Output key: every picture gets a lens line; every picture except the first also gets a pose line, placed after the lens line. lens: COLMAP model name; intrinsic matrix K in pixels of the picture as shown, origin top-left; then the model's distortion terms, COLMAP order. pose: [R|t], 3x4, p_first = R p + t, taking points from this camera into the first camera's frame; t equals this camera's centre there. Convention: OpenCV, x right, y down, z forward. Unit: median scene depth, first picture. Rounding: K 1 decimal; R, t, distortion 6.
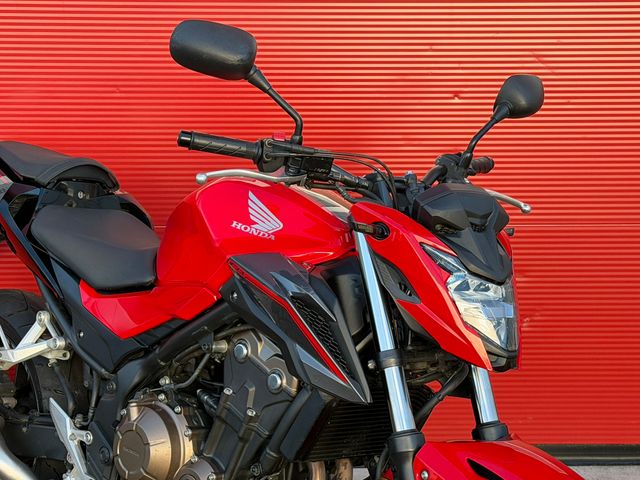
lens RADIAL K [[1413.1, 0, 308.9], [0, 1413.1, 237.9], [0, 0, 1]] dist [0.142664, 0.094452]
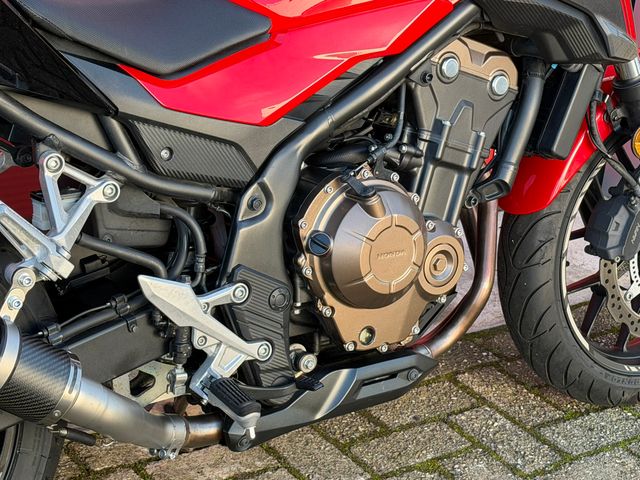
lens RADIAL K [[1413.1, 0, 308.9], [0, 1413.1, 237.9], [0, 0, 1]] dist [0.142664, 0.094452]
pose [[0.189169, -0.386994, 0.902469, -0.774690], [0.121165, 0.921239, 0.369645, -0.125791], [-0.974440, 0.039422, 0.221160, 0.886230]]
